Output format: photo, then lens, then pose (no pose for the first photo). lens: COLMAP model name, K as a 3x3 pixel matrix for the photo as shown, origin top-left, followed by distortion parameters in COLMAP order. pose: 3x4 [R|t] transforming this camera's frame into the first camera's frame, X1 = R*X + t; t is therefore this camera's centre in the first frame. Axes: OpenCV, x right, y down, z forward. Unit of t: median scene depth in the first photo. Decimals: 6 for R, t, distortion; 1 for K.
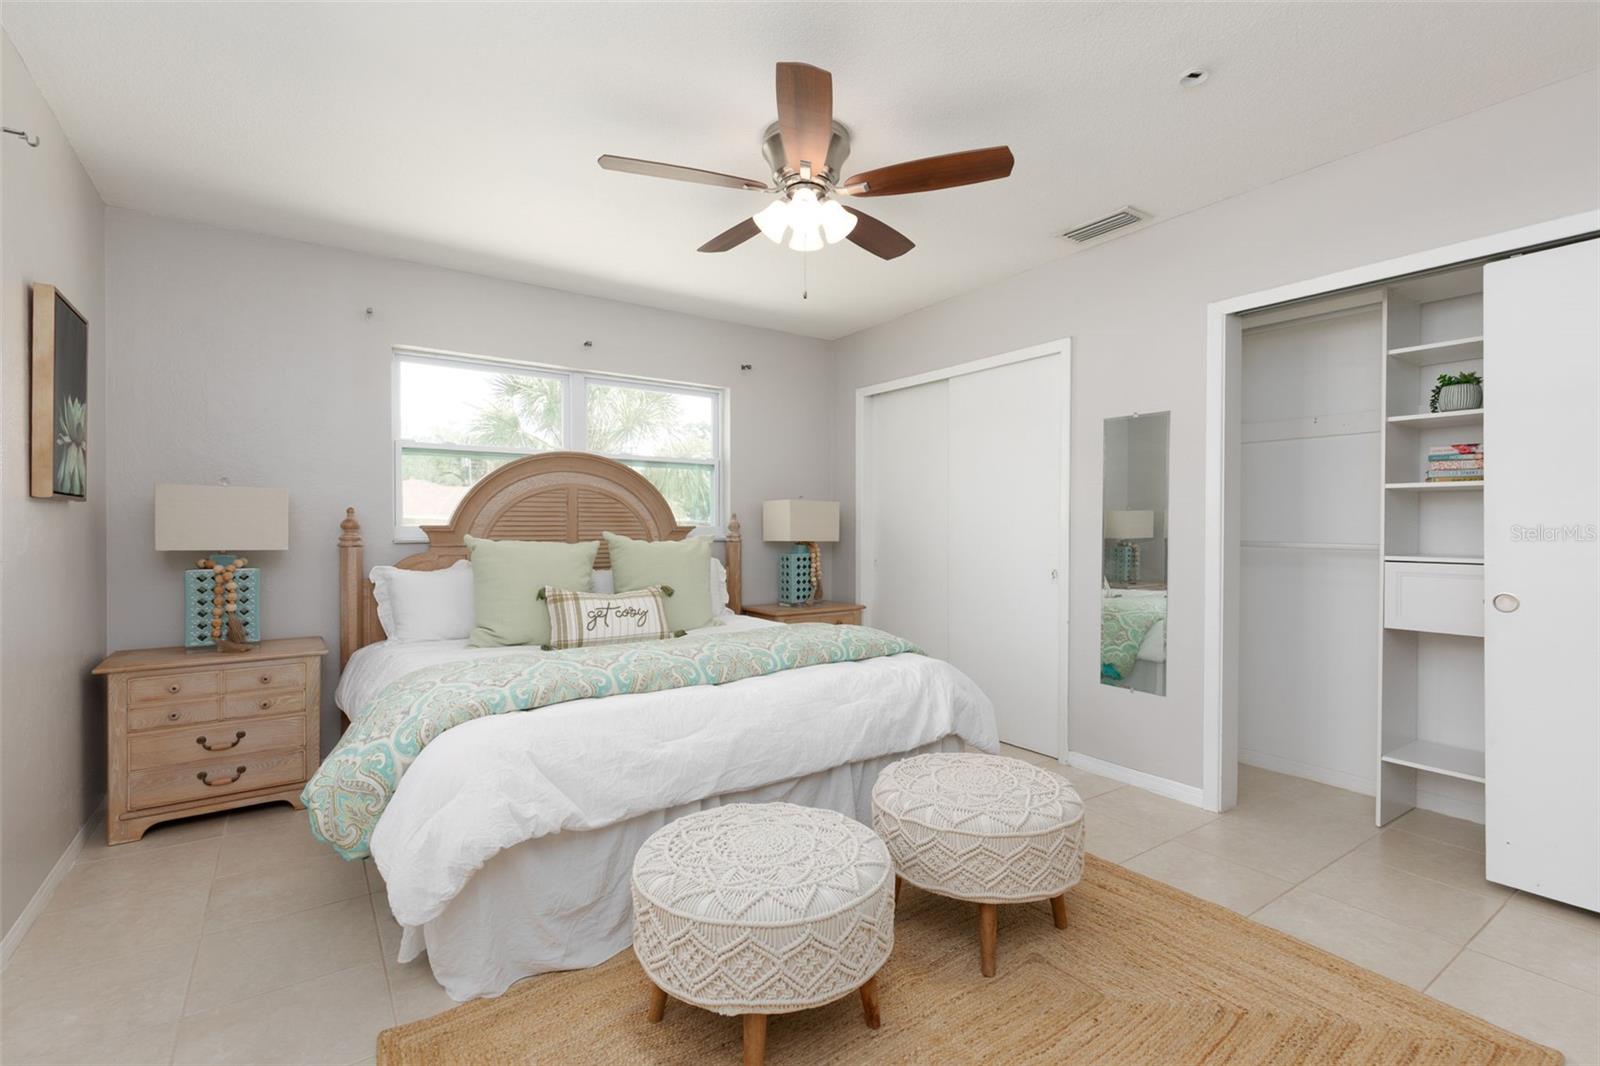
lens RADIAL K [[722.6, 0, 835.9], [0, 722.6, 531.6], [0, 0, 1]] dist [0.007412, -0.002380]
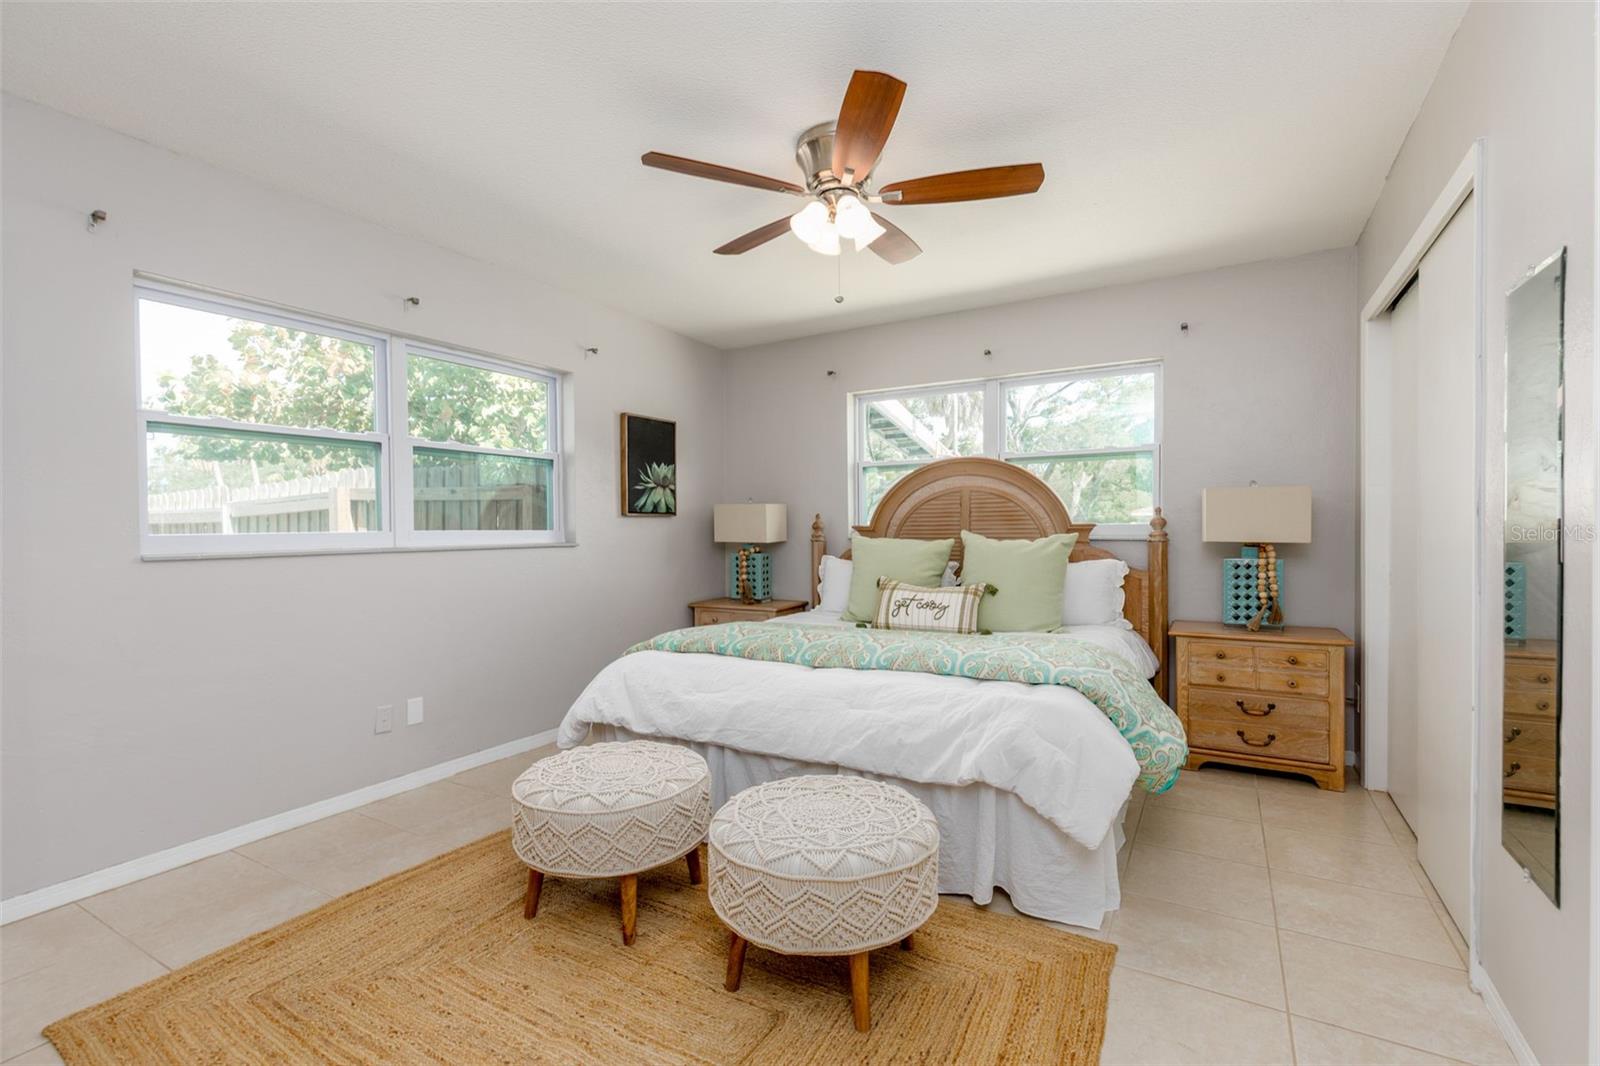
lens RADIAL K [[722.6, 0, 800.1], [0, 722.6, 535.5], [0, 0, 1]] dist [0.007412, -0.002380]
pose [[0.403477, 0.006128, -0.914969, 0.629835], [0.004906, 0.999949, 0.008860, -0.003354], [0.914977, -0.008063, 0.403426, 0.388633]]
